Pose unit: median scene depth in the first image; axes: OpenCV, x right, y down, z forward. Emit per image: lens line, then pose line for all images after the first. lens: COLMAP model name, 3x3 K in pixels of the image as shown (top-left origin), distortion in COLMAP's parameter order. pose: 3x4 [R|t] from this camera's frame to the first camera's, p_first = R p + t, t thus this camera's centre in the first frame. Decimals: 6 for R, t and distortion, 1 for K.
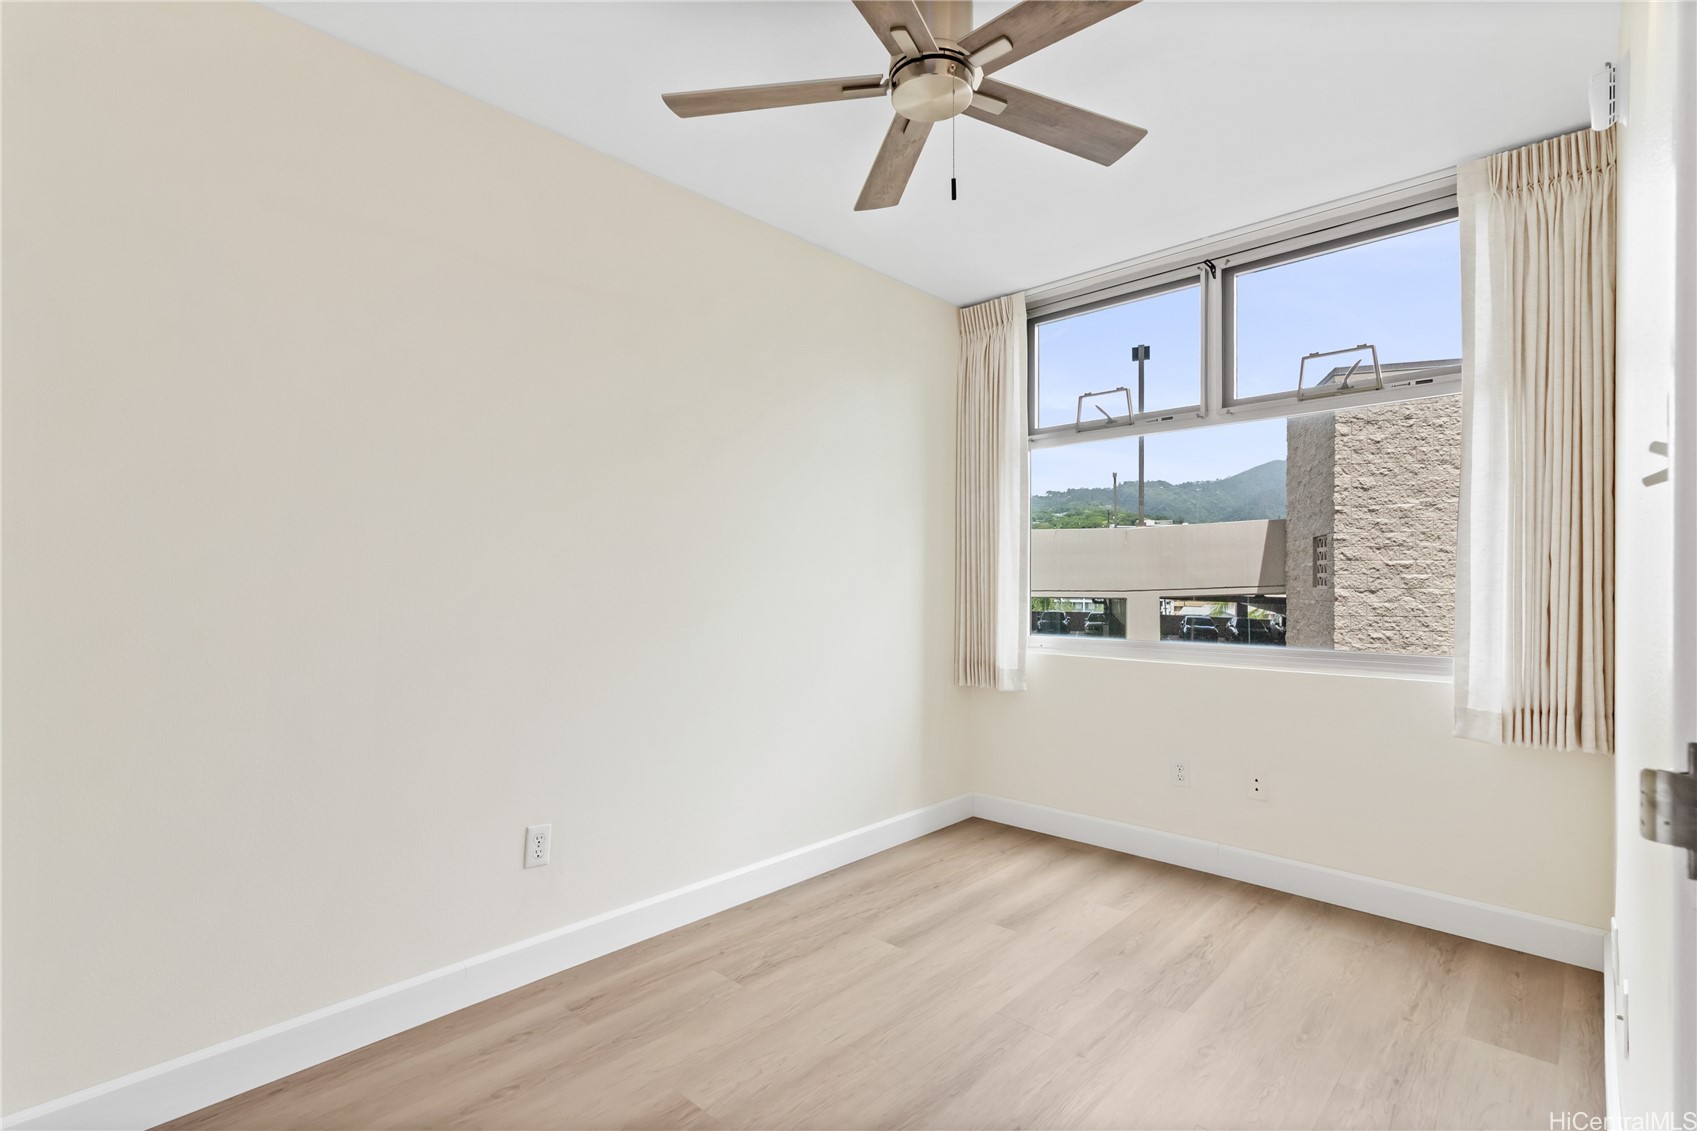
lens RADIAL K [[785.7, 0, 845.5], [0, 785.7, 583.7], [0, 0, 1]] dist [0.010010, 0.000454]
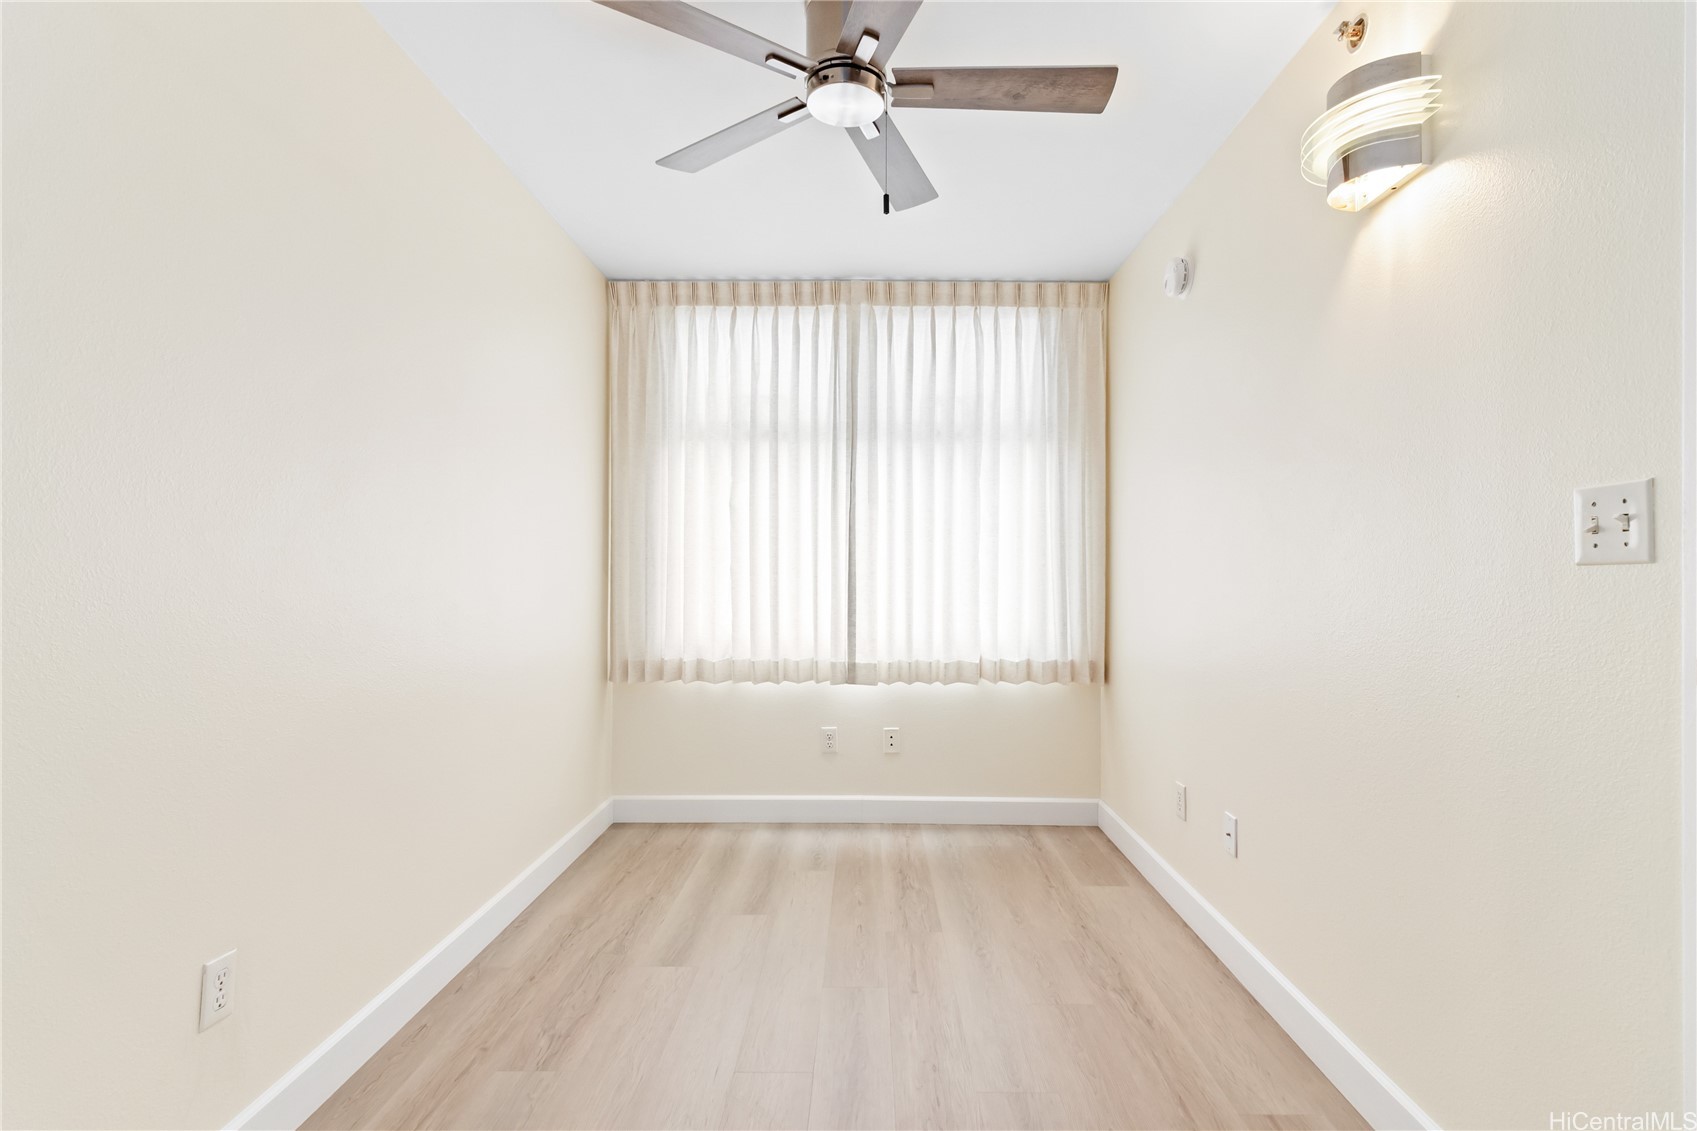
lens RADIAL K [[790.2, 0, 848.5], [0, 790.2, 565.5], [0, 0, 1]] dist [0.006567, 0.000266]
pose [[0.736490, 0.009325, 0.676384, -0.455361], [-0.001301, 0.999923, -0.012369, 0.000277], [-0.676447, 0.008230, 0.736445, 0.186847]]
